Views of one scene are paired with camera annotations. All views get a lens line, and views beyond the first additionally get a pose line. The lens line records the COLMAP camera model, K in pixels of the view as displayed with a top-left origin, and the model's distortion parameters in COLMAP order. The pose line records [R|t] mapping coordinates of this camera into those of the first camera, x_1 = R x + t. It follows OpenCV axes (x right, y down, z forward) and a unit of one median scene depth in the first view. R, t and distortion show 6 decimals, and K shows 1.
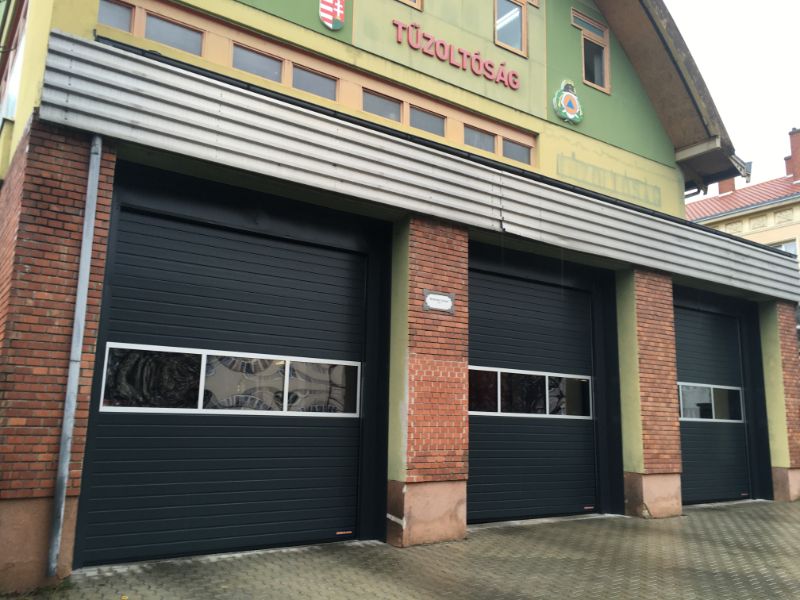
lens RADIAL K [[682.7, 0, 422.8], [0, 682.7, 299.1], [0, 0, 1]] dist [0.004548, -0.004763]
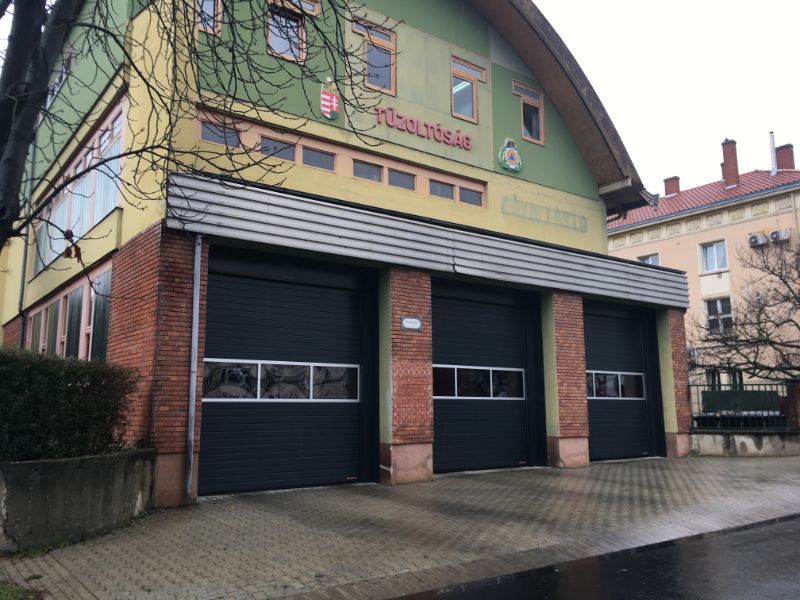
lens RADIAL K [[680.0, 0, 400.0], [0, 680.0, 300.0], [0, 0, 1]] dist [-0.002862, 0.000945]
pose [[0.999758, -0.021551, -0.004304, 0.005476], [0.021652, 0.999454, 0.024966, -0.075916], [0.003764, -0.025053, 0.999679, -0.429324]]
